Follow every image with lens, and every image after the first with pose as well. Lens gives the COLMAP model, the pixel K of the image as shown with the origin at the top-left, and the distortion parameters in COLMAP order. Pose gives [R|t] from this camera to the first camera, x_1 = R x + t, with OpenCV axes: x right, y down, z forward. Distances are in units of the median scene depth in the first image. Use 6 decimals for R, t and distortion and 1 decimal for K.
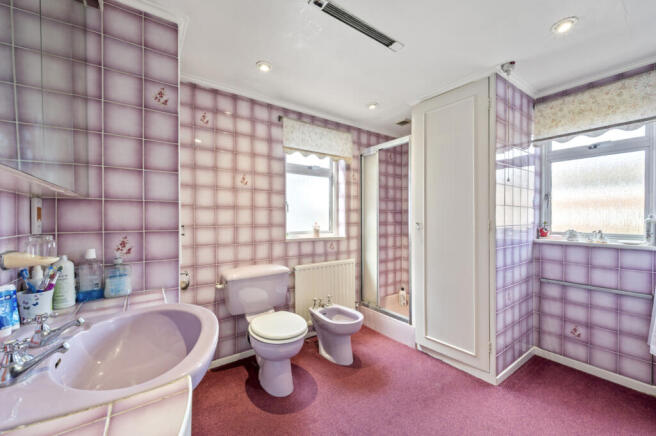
lens RADIAL K [[263.3, 0, 328.0], [0, 263.3, 218.0], [0, 0, 1]] dist [-0.000034, -0.000026]
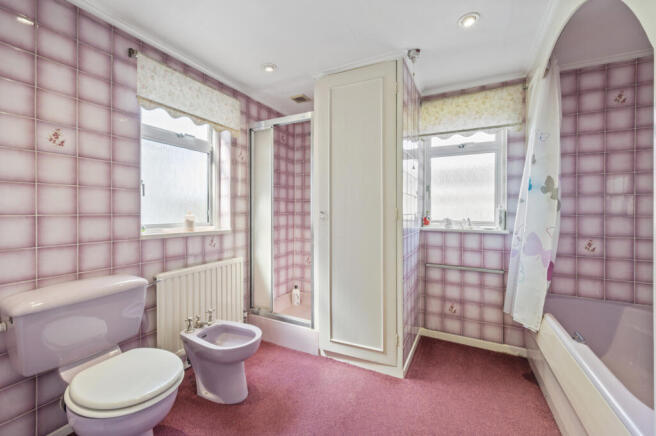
lens RADIAL K [[267.3, 0, 324.2], [0, 267.3, 211.0], [0, 0, 1]] dist [-0.001158, -0.000044]
pose [[0.892264, 0.005723, 0.451477, -0.053056], [-0.005738, 0.999983, -0.001337, 0.016550], [-0.451477, -0.001397, 0.892282, 0.192592]]
